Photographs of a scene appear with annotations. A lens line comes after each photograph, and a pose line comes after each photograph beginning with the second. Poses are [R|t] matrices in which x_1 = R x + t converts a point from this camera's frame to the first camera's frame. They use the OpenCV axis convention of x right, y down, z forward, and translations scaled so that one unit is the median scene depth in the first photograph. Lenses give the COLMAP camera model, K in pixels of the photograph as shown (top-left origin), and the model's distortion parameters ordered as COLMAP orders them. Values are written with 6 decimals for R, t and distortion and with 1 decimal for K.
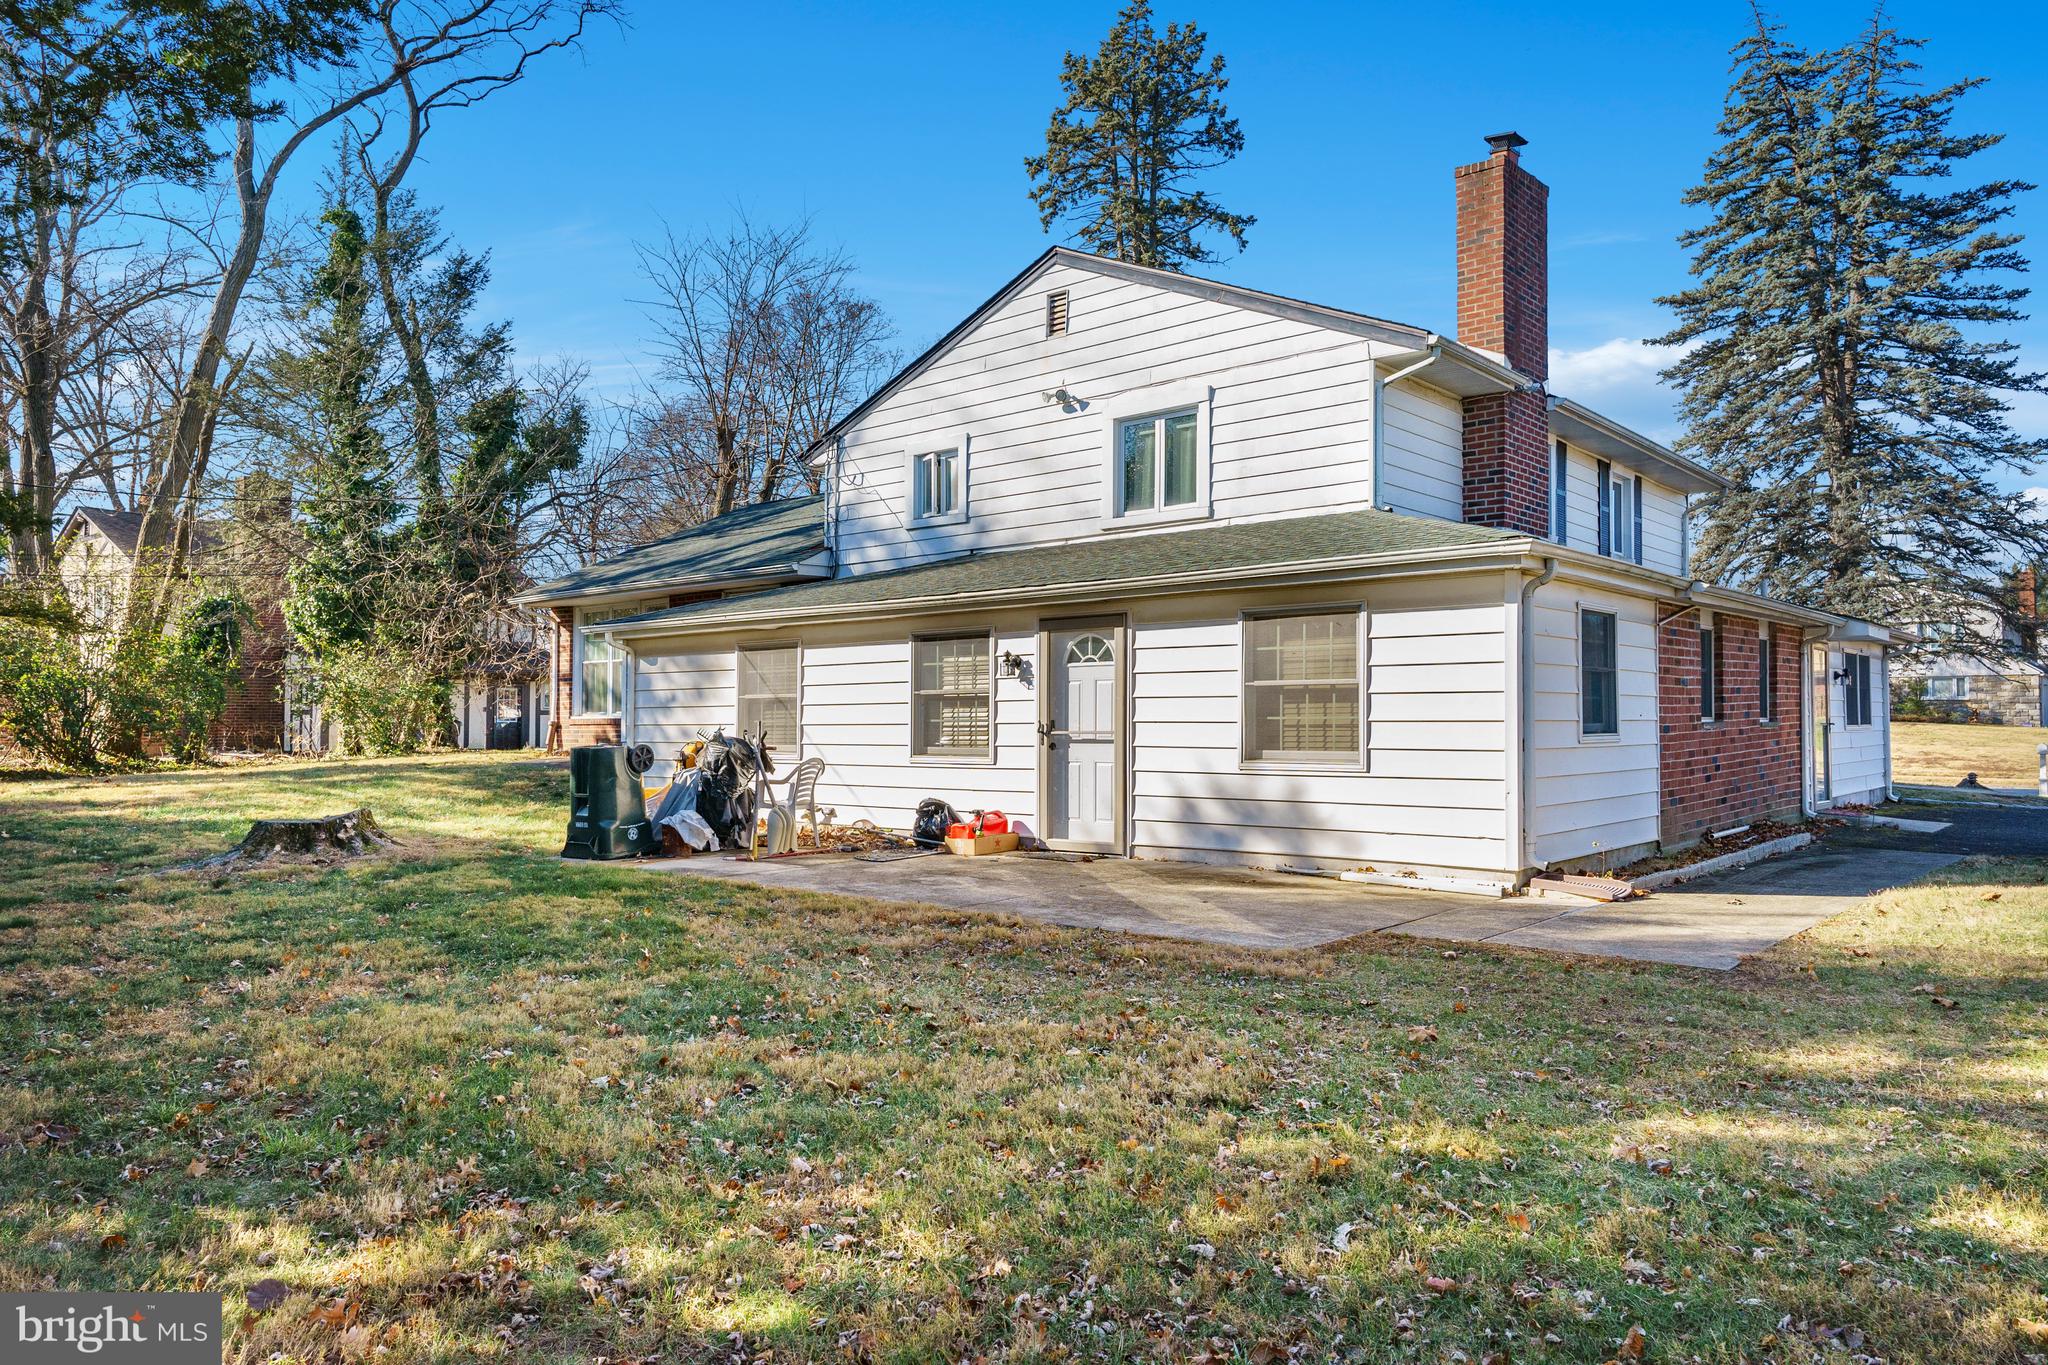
lens RADIAL K [[1417.7, 0, 1024.0], [0, 1417.7, 682.5], [0, 0, 1]] dist [-0.011894, 0.002561]
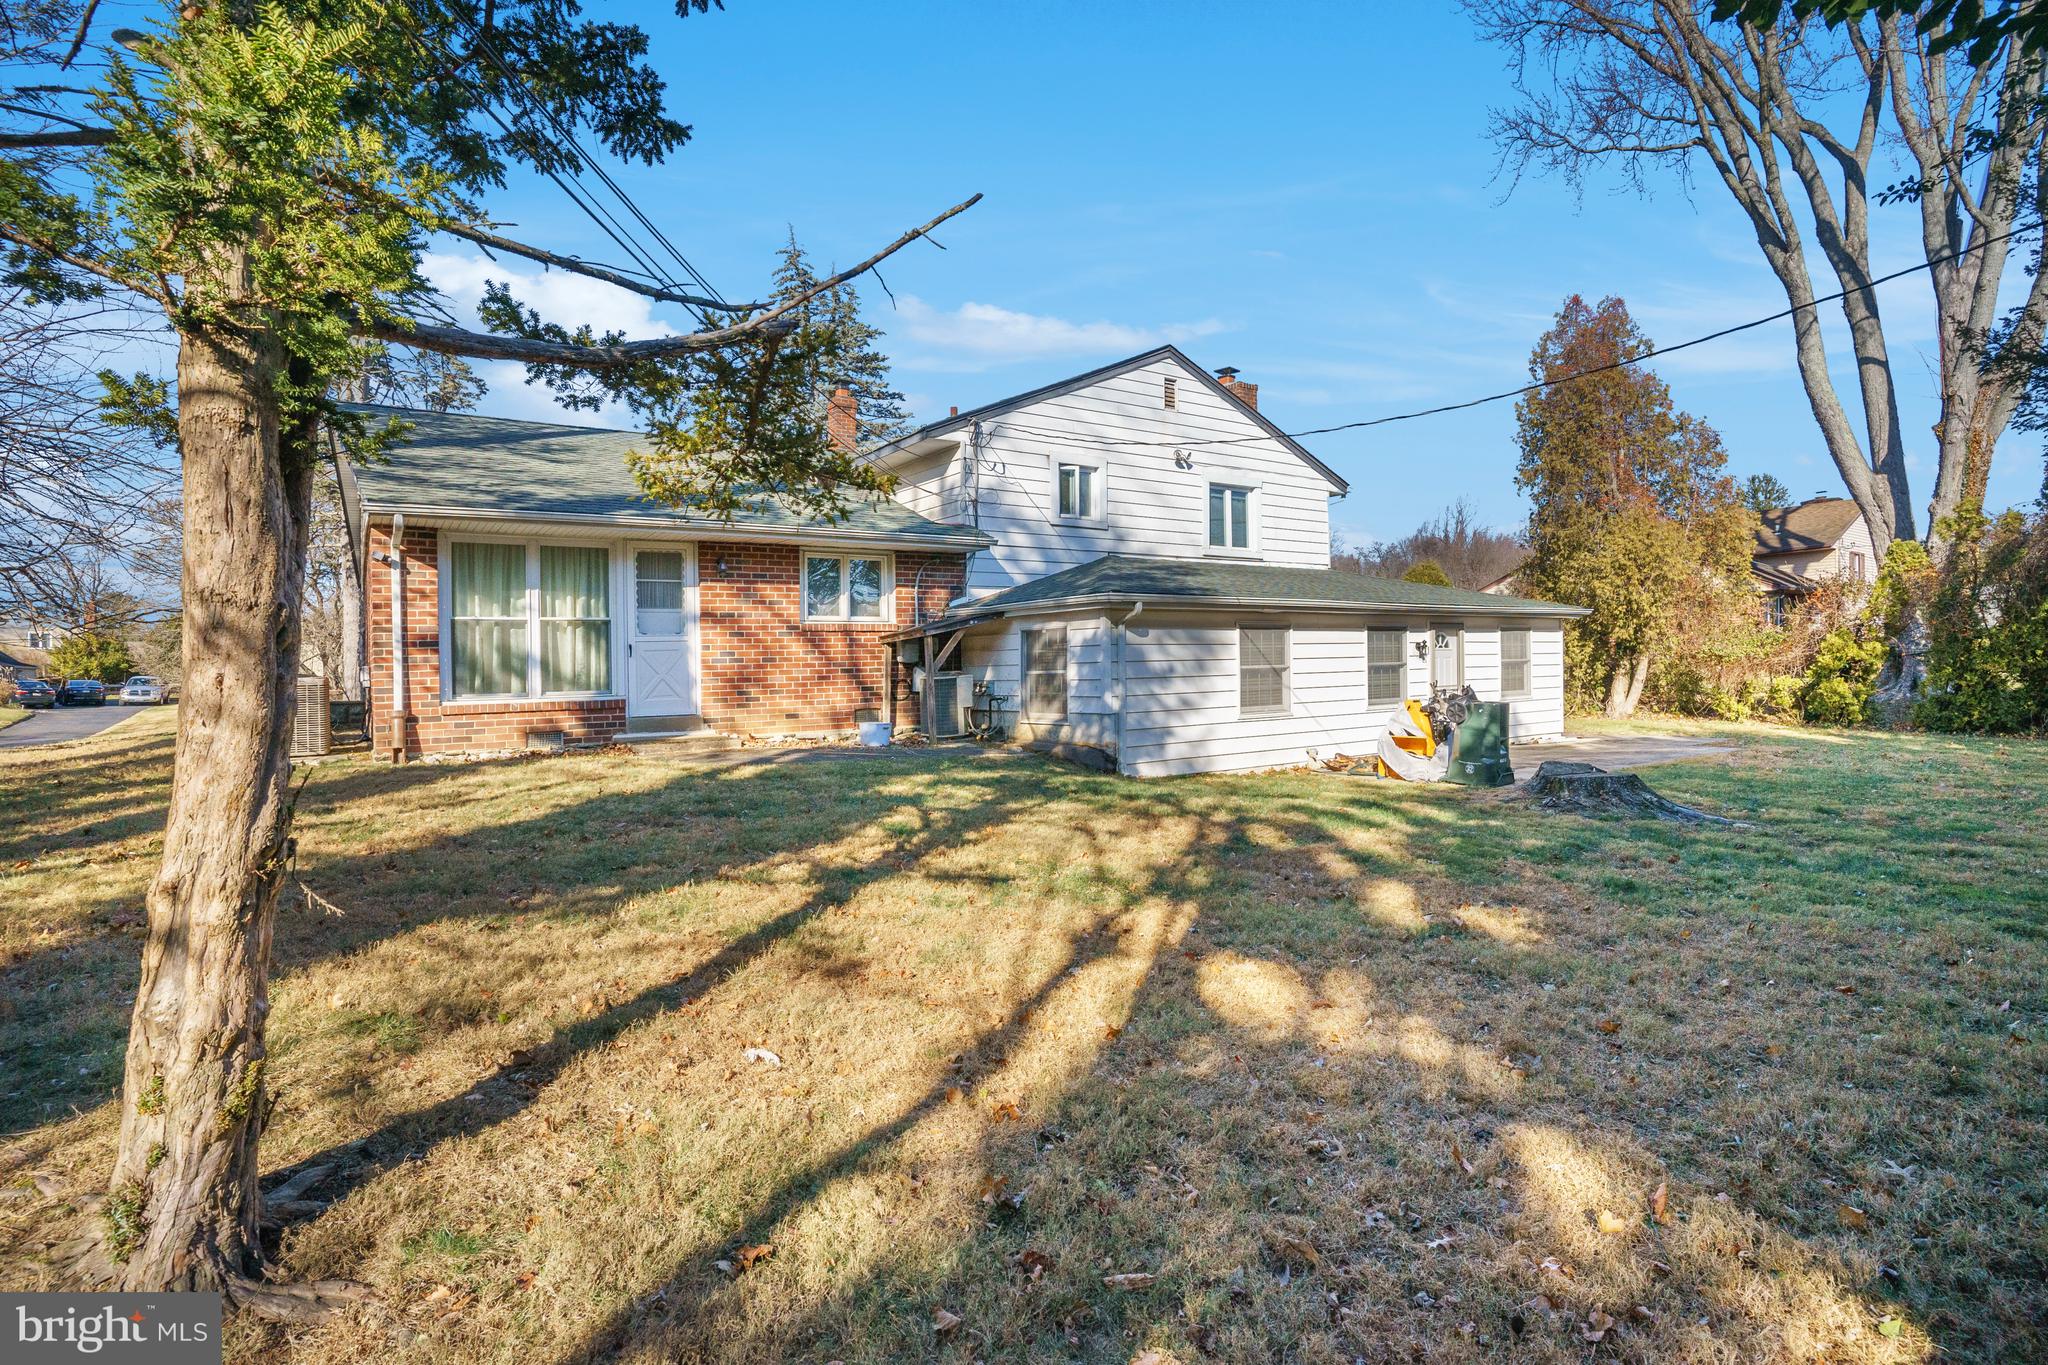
lens RADIAL K [[1028.5, 0, 1024.0], [0, 1028.5, 682.5], [0, 0, 1]] dist [-0.057552, -0.000051]
pose [[0.224068, -0.010076, 0.974521, -1.020152], [-0.003231, 0.999933, 0.011082, 0.013181], [-0.974568, -0.005632, 0.224021, 0.938612]]
